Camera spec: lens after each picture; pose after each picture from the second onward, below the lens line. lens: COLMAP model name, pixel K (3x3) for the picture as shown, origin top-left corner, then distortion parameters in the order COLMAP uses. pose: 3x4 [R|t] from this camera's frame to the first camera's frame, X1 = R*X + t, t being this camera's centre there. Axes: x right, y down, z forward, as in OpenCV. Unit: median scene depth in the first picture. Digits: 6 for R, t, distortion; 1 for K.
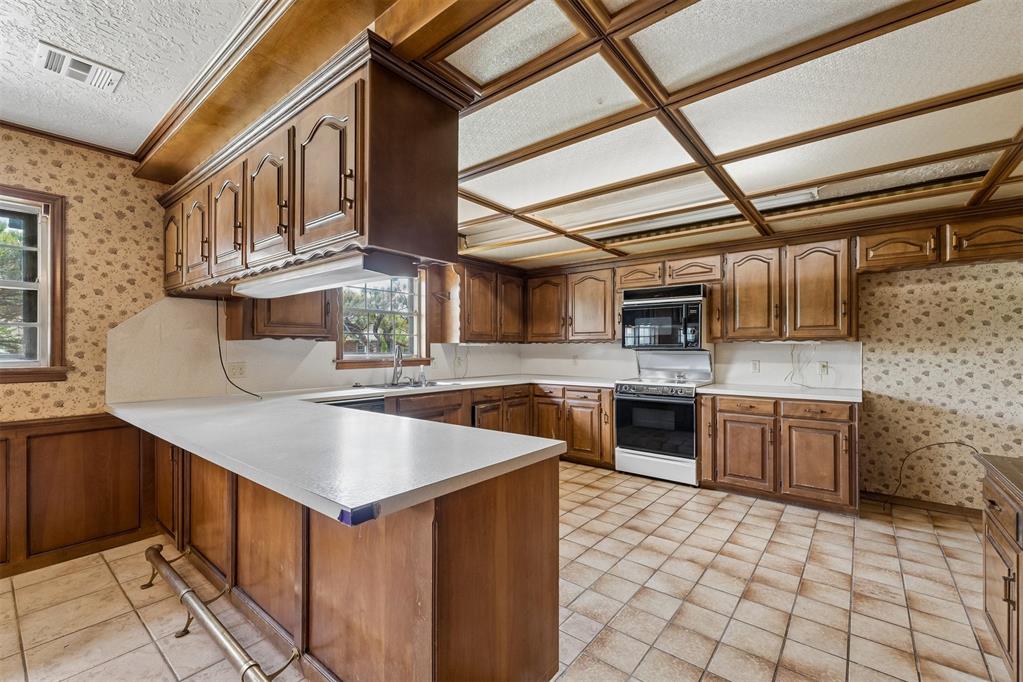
lens RADIAL K [[429.1, 0, 514.0], [0, 429.1, 347.5], [0, 0, 1]] dist [0.006416, -0.001293]
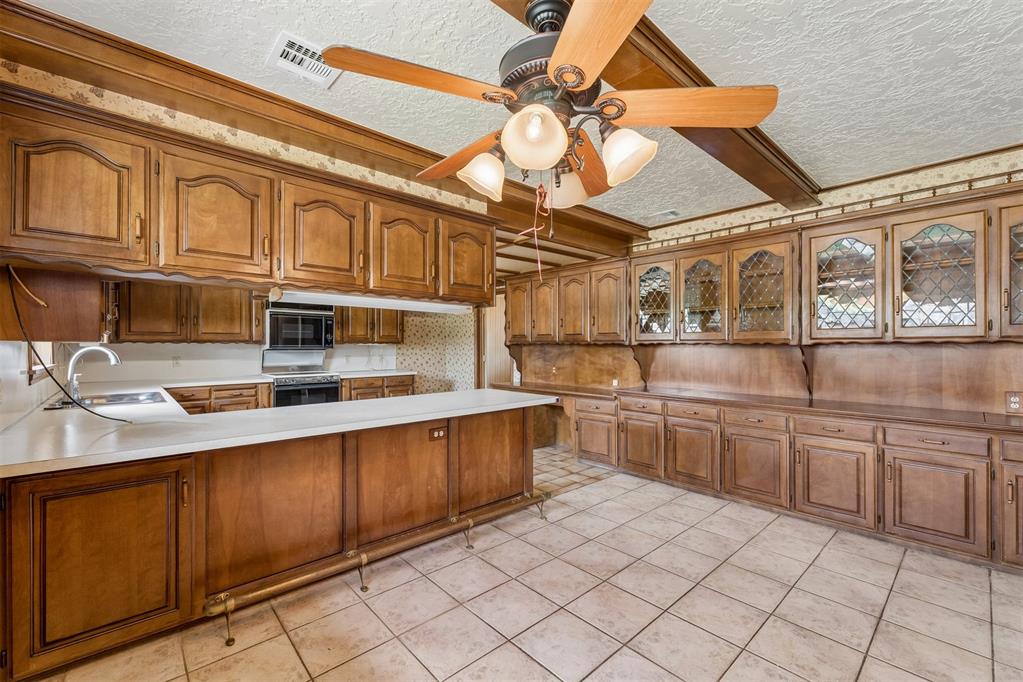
lens RADIAL K [[429.1, 0, 509.1], [0, 429.1, 344.6], [0, 0, 1]] dist [0.006416, -0.001293]
pose [[0.154710, 0.000776, 0.987960, -1.101748], [-0.002469, 0.999997, -0.000399, -0.013619], [-0.987957, -0.002378, 0.154712, 0.238629]]
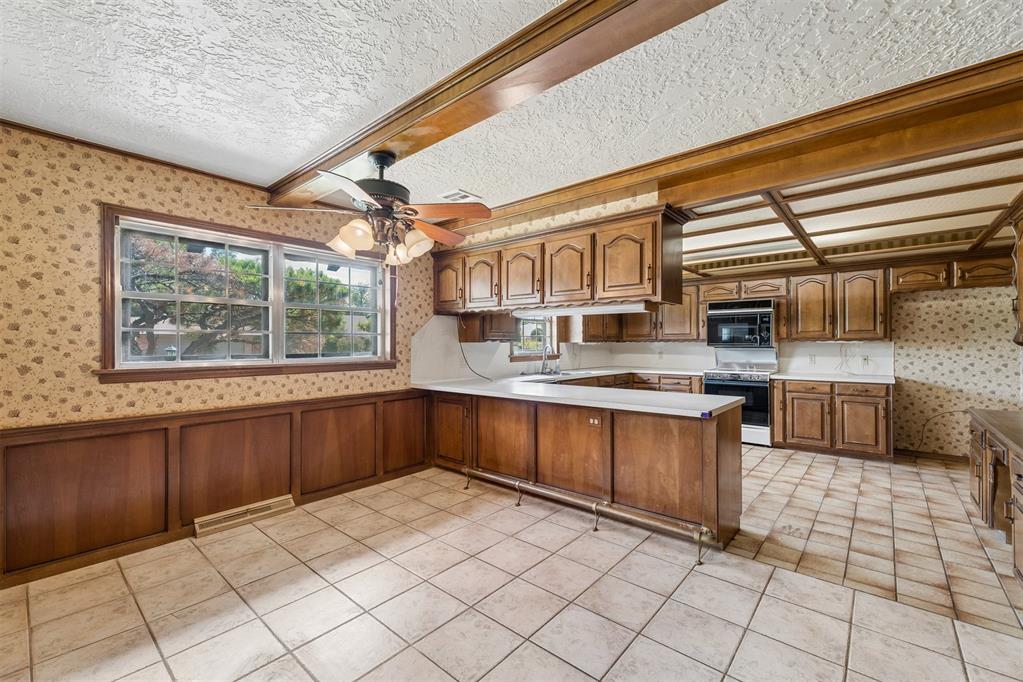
lens RADIAL K [[429.1, 0, 512.7], [0, 429.1, 342.3], [0, 0, 1]] dist [0.006416, -0.001293]
pose [[0.999539, -0.003197, -0.030200, -0.425298], [0.003177, 0.999995, -0.000704, -0.015305], [0.030202, 0.000607, 0.999544, -0.479207]]
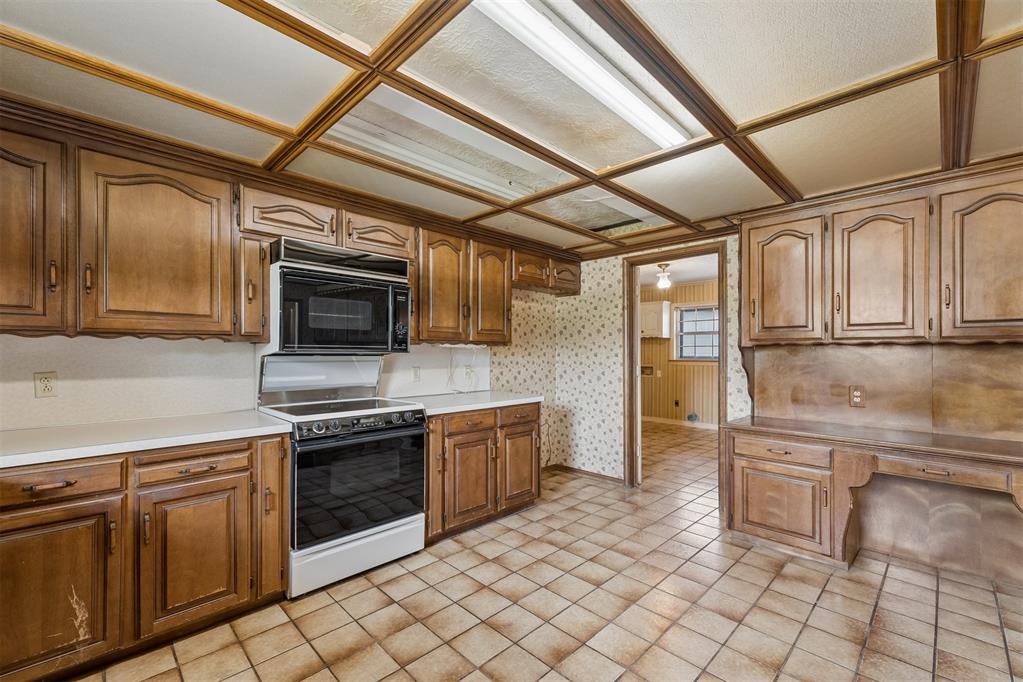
lens RADIAL K [[429.1, 0, 506.0], [0, 429.1, 351.2], [0, 0, 1]] dist [0.006416, -0.001293]
pose [[0.113546, 0.003815, 0.993525, -0.300653], [-0.004845, 0.999983, -0.003286, 0.002152], [-0.993521, -0.004441, 0.113562, 0.931159]]
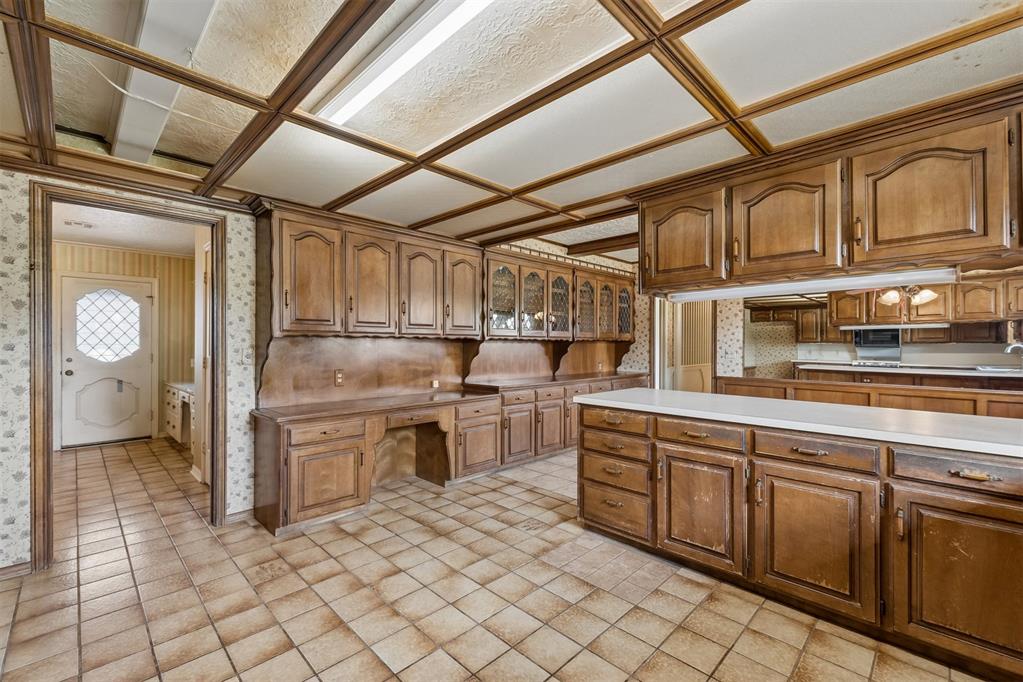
lens RADIAL K [[429.1, 0, 514.3], [0, 429.1, 345.6], [0, 0, 1]] dist [0.006416, -0.001293]
pose [[-0.995059, -0.004476, 0.099183, 0.092495], [-0.004275, 0.999988, 0.002239, -0.000065], [-0.099192, 0.001804, -0.995067, 1.379399]]
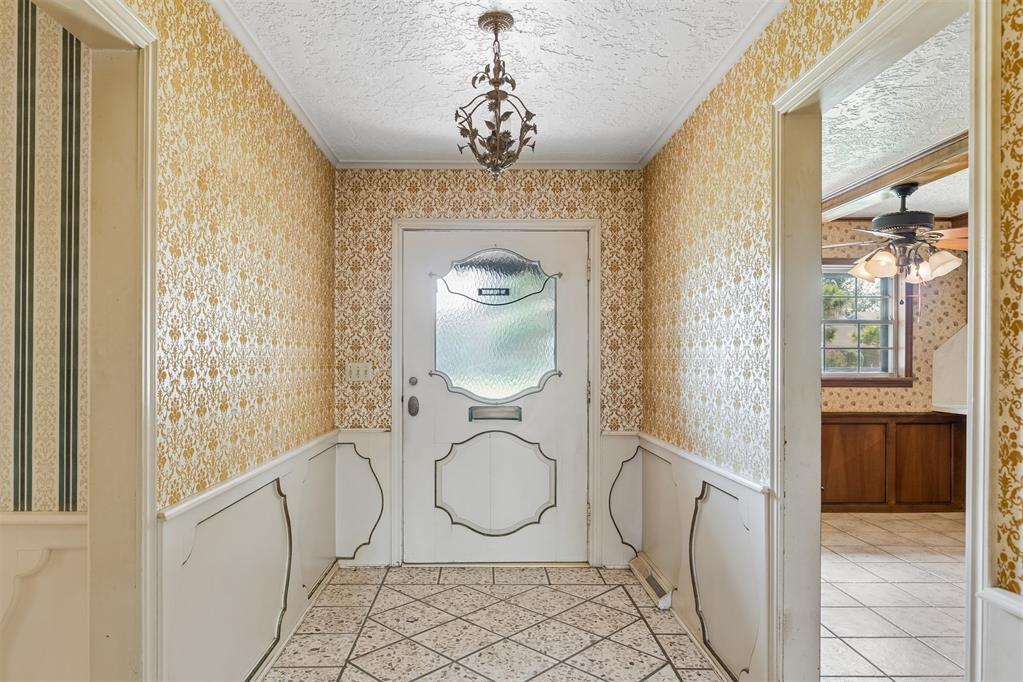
lens RADIAL K [[609.2, 0, 498.3], [0, 609.2, 353.8], [0, 0, 1]] dist [-0.007063, -0.000895]
pose [[0.637420, 0.001897, -0.770514, -0.282748], [-0.004332, 0.999990, -0.001121, -0.020051], [0.770505, 0.004052, 0.637422, -1.044652]]
